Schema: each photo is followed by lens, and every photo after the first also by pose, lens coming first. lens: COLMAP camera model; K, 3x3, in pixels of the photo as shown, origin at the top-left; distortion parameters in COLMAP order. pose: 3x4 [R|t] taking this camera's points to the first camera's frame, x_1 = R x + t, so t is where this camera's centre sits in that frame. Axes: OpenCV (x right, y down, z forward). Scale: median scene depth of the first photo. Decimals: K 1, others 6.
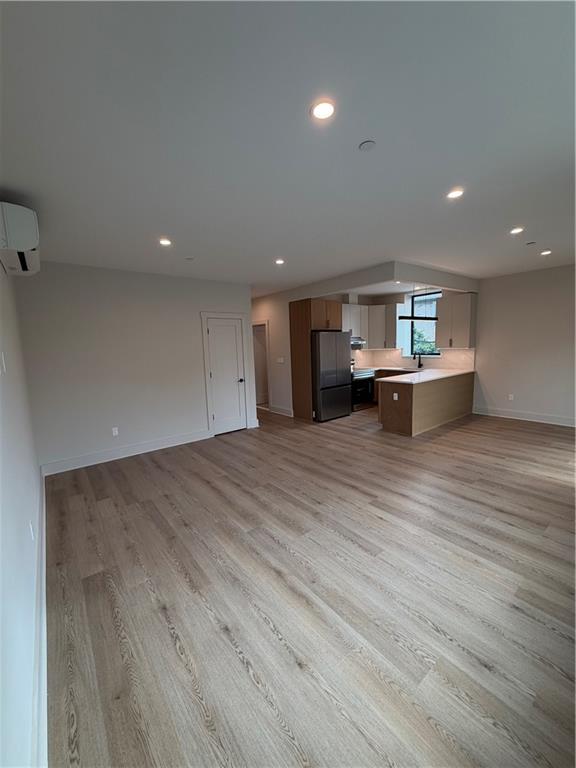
lens RADIAL K [[307.9, 0, 287.3], [0, 307.9, 384.9], [0, 0, 1]] dist [0.001083, 0.000031]
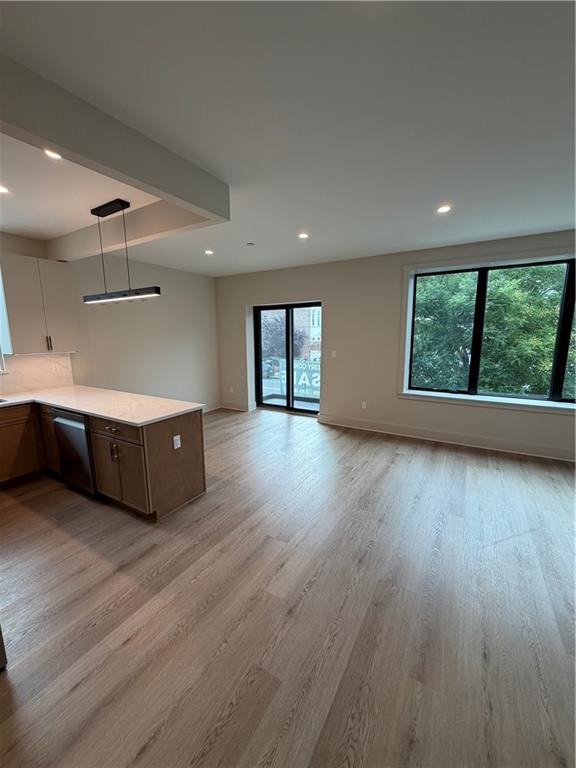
lens RADIAL K [[307.9, 0, 286.5], [0, 307.9, 382.0], [0, 0, 1]] dist [0.001083, 0.000031]
pose [[-0.360264, -0.106626, 0.926736, -0.188938], [0.144340, 0.975110, 0.168303, -0.122483], [-0.921616, 0.194399, -0.335907, 0.985404]]
